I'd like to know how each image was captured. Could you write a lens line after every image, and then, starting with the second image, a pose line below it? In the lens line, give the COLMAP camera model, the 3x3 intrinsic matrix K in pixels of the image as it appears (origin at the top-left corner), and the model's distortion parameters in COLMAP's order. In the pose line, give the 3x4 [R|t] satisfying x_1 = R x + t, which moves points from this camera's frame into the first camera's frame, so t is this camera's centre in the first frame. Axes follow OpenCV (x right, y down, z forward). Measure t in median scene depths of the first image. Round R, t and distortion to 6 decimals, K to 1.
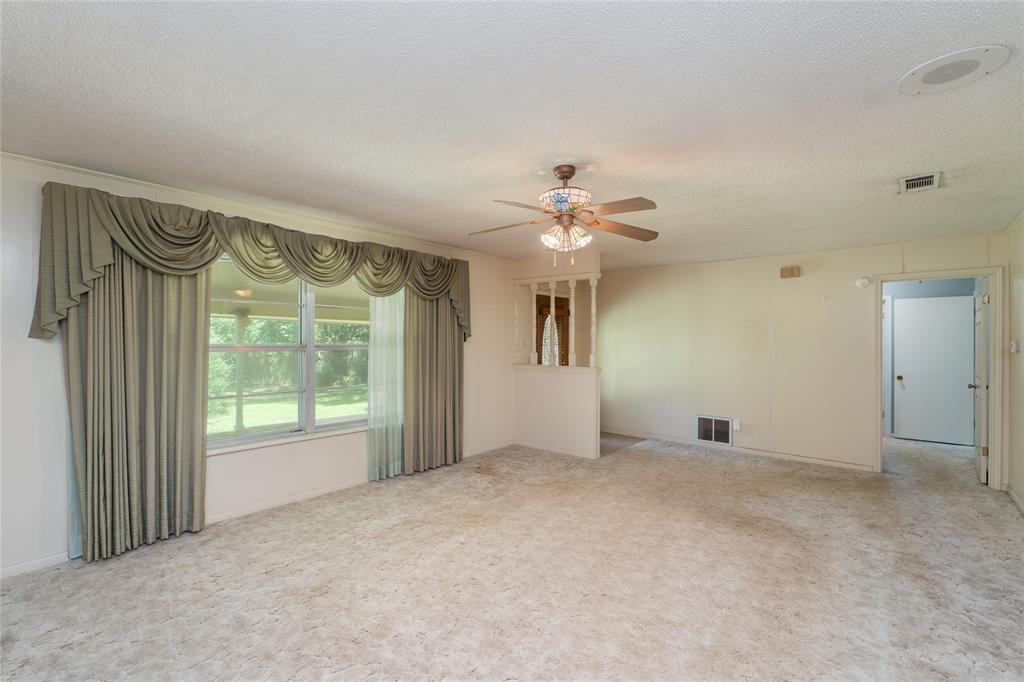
lens RADIAL K [[456.2, 0, 512.0], [0, 456.2, 341.0], [0, 0, 1]] dist [-0.002530, -0.000075]
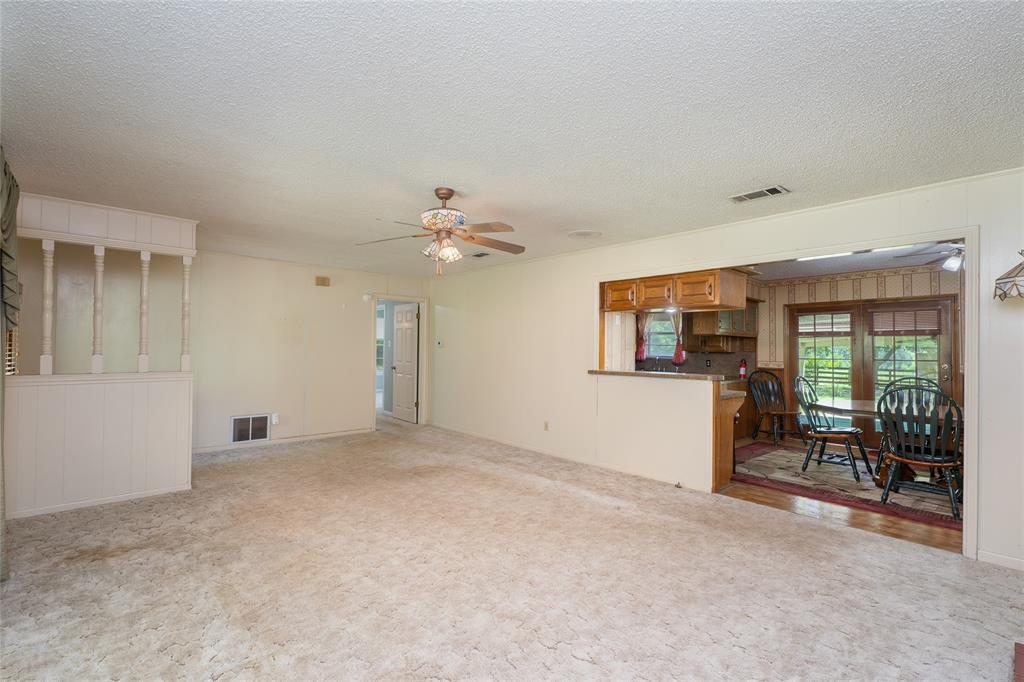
lens RADIAL K [[456.2, 0, 512.0], [0, 456.2, 341.0], [0, 0, 1]] dist [-0.002530, -0.000075]
pose [[0.132448, 0.001866, 0.991188, -0.668834], [-0.009668, 0.999953, -0.000591, 0.000781], [-0.991143, -0.009505, 0.132459, 0.448996]]
